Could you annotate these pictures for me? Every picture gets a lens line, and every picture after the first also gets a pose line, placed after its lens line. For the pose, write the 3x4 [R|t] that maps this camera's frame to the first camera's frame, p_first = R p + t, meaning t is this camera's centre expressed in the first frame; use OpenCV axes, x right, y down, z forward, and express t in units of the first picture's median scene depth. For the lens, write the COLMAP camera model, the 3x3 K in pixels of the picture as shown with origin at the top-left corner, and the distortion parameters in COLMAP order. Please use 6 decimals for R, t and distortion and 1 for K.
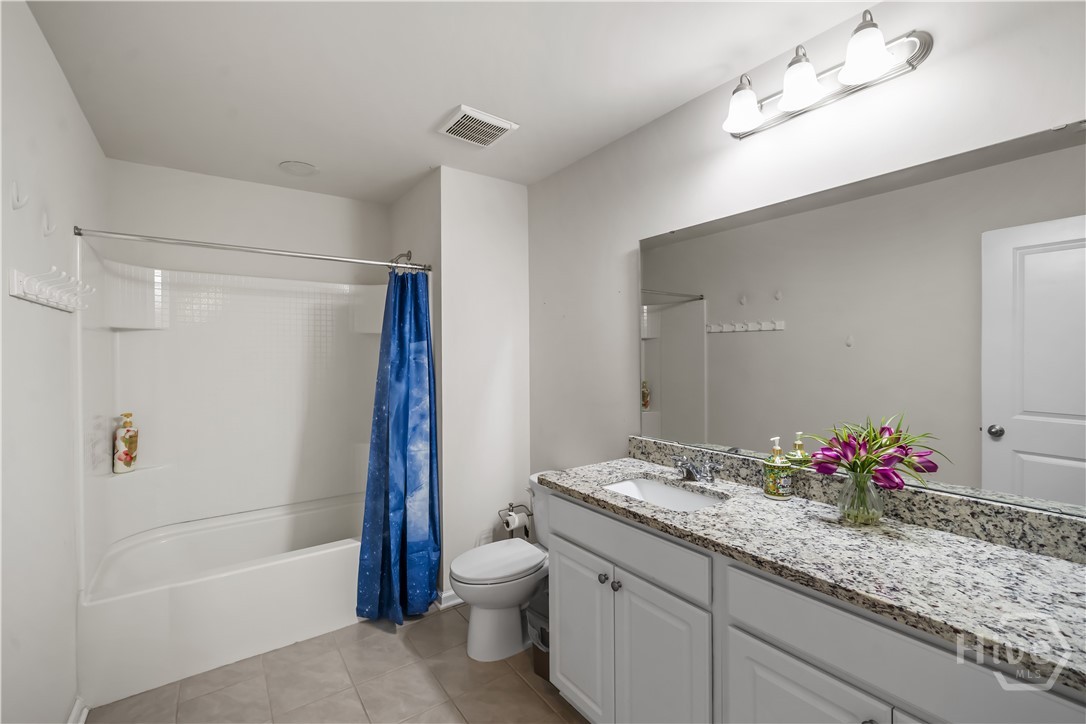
lens RADIAL K [[462.8, 0, 529.3], [0, 462.8, 354.7], [0, 0, 1]] dist [-0.001963, -0.000049]
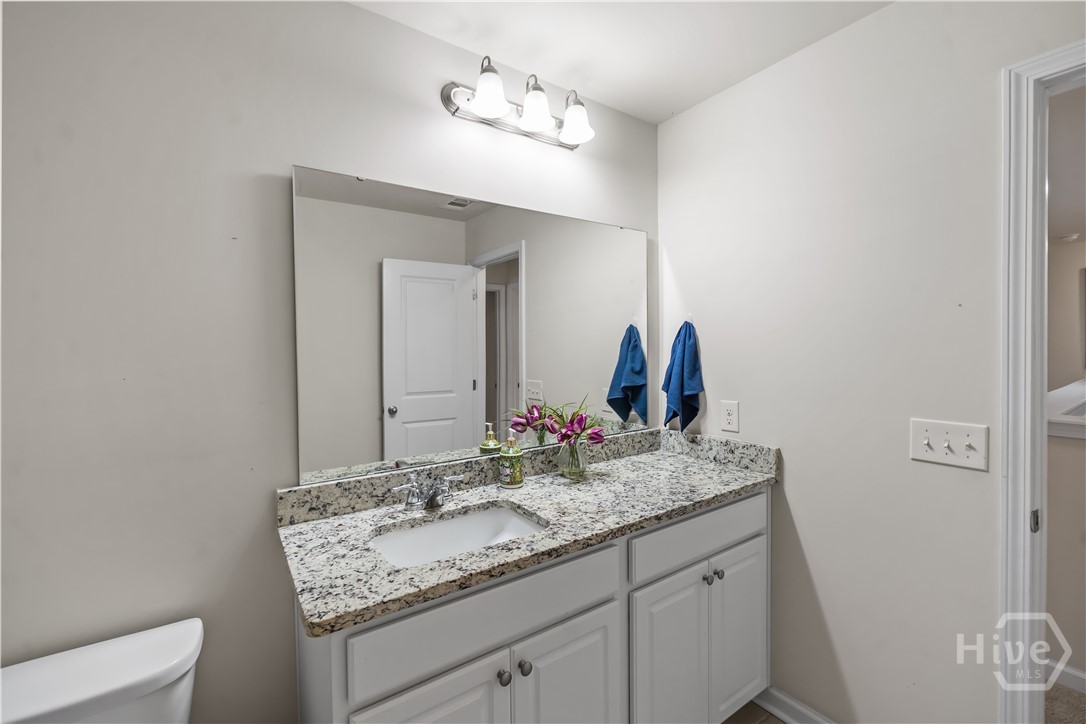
lens RADIAL K [[462.8, 0, 529.3], [0, 462.8, 354.7], [0, 0, 1]] dist [-0.001963, -0.000049]
pose [[0.006559, -0.005145, 0.999965, -0.579344], [0.013160, 0.999901, 0.005058, 0.005681], [-0.999892, 0.013127, 0.006626, 1.066529]]
